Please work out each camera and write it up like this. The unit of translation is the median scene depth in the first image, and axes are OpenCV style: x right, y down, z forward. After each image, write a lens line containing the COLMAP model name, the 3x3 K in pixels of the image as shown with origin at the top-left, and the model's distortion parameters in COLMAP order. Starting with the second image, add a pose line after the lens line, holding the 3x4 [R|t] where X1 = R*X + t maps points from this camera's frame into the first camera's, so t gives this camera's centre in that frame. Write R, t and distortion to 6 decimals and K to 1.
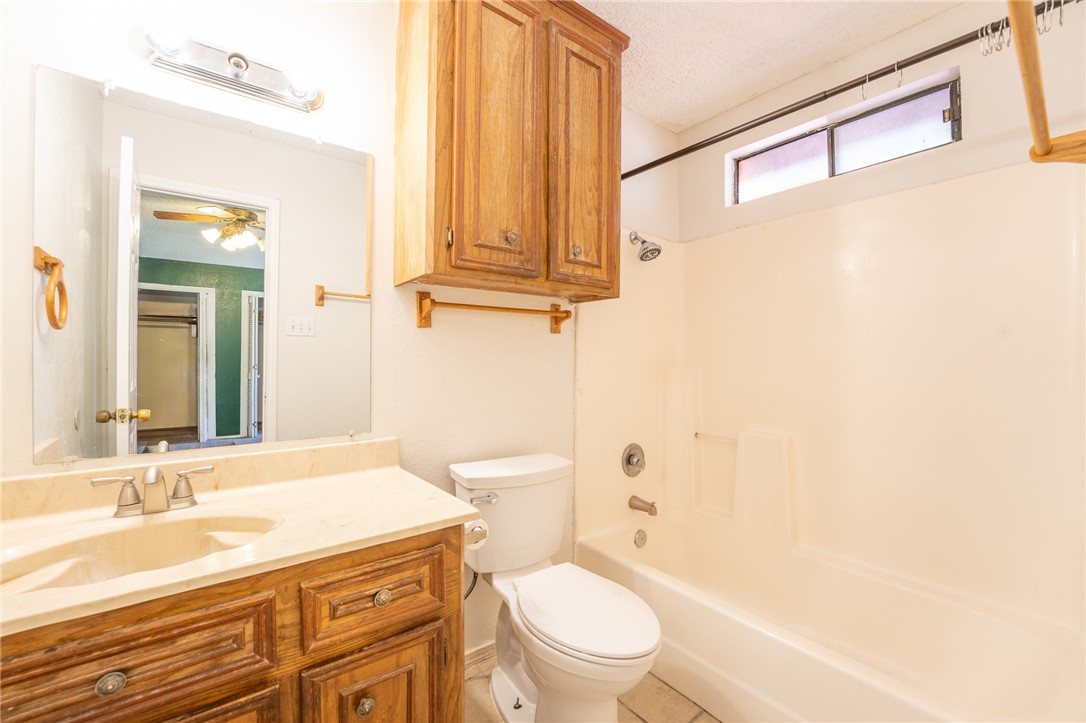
lens RADIAL K [[443.1, 0, 543.0], [0, 443.1, 361.5], [0, 0, 1]] dist [-0.013631, 0.000213]
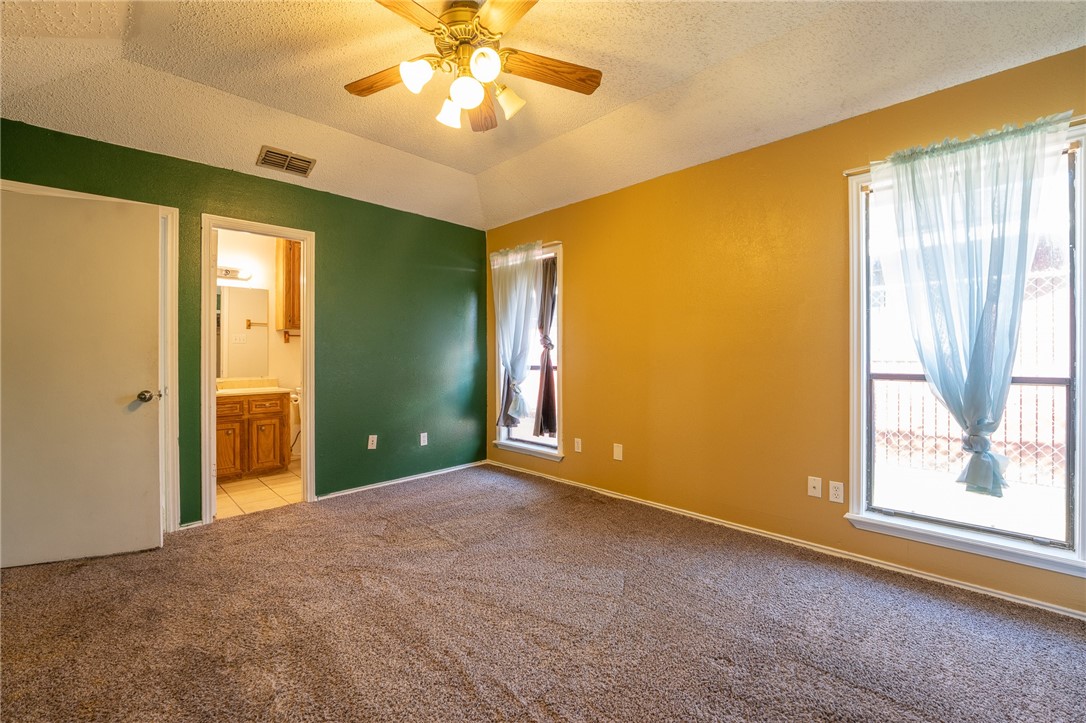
lens RADIAL K [[443.1, 0, 543.0], [0, 443.1, 361.5], [0, 0, 1]] dist [-0.013631, 0.000213]
pose [[0.990923, -0.002020, 0.134413, 1.685100], [-0.001331, 0.999691, 0.024835, -0.042027], [-0.134421, -0.024788, 0.990614, -3.541554]]
